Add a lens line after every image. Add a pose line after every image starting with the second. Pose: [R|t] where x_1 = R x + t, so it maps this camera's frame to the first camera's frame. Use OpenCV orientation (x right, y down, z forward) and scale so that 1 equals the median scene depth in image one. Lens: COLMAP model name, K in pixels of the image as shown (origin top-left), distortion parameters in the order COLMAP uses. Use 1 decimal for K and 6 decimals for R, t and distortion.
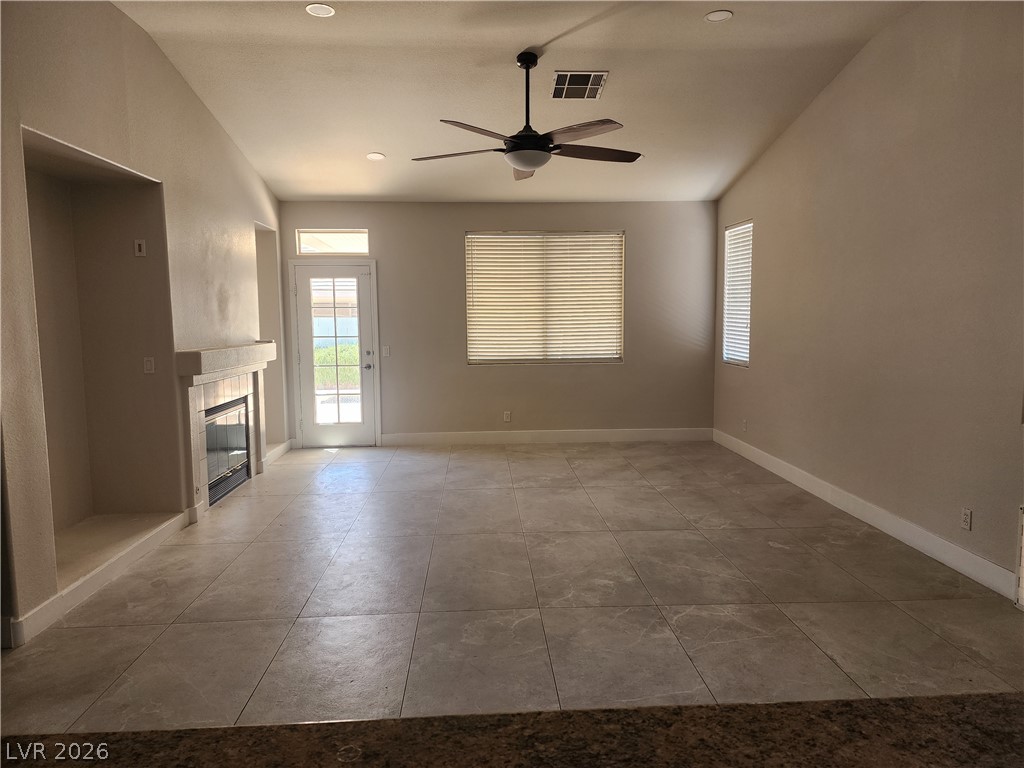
lens RADIAL K [[680.7, 0, 510.3], [0, 680.7, 381.8], [0, 0, 1]] dist [0.092489, -0.087045]
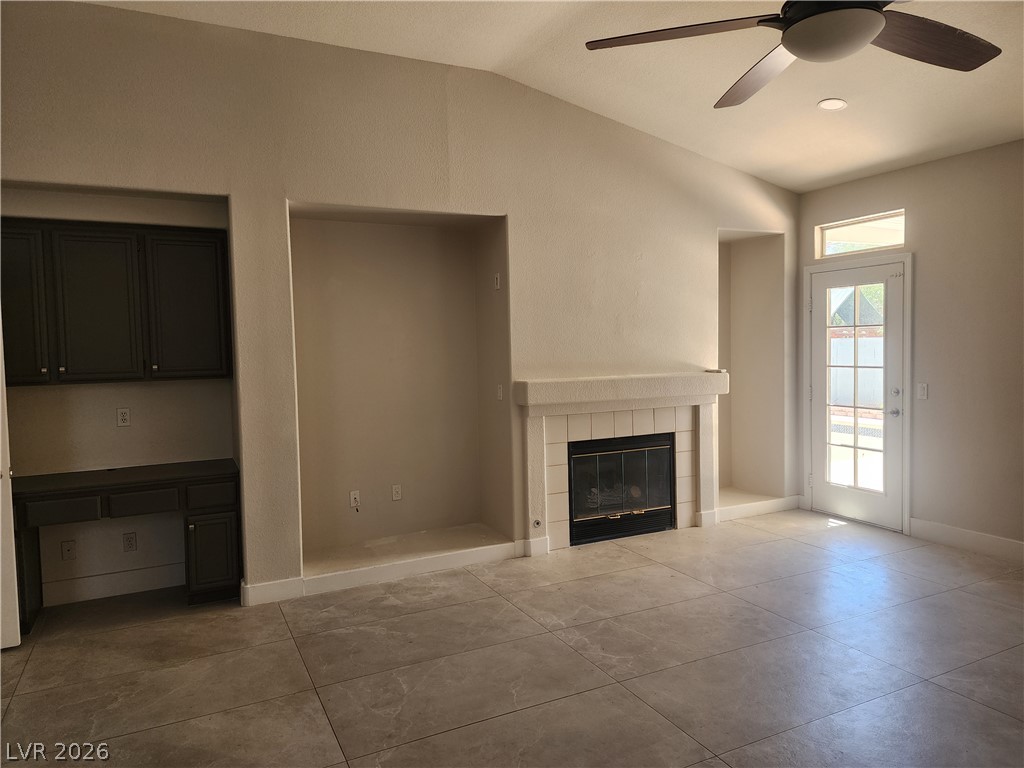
lens RADIAL K [[680.7, 0, 510.3], [0, 680.7, 381.8], [0, 0, 1]] dist [0.092489, -0.087045]
pose [[0.401311, 0.054650, -0.914310, 0.386307], [-0.073725, 0.996907, 0.027228, -0.063383], [0.912970, 0.056481, 0.404099, 0.555343]]
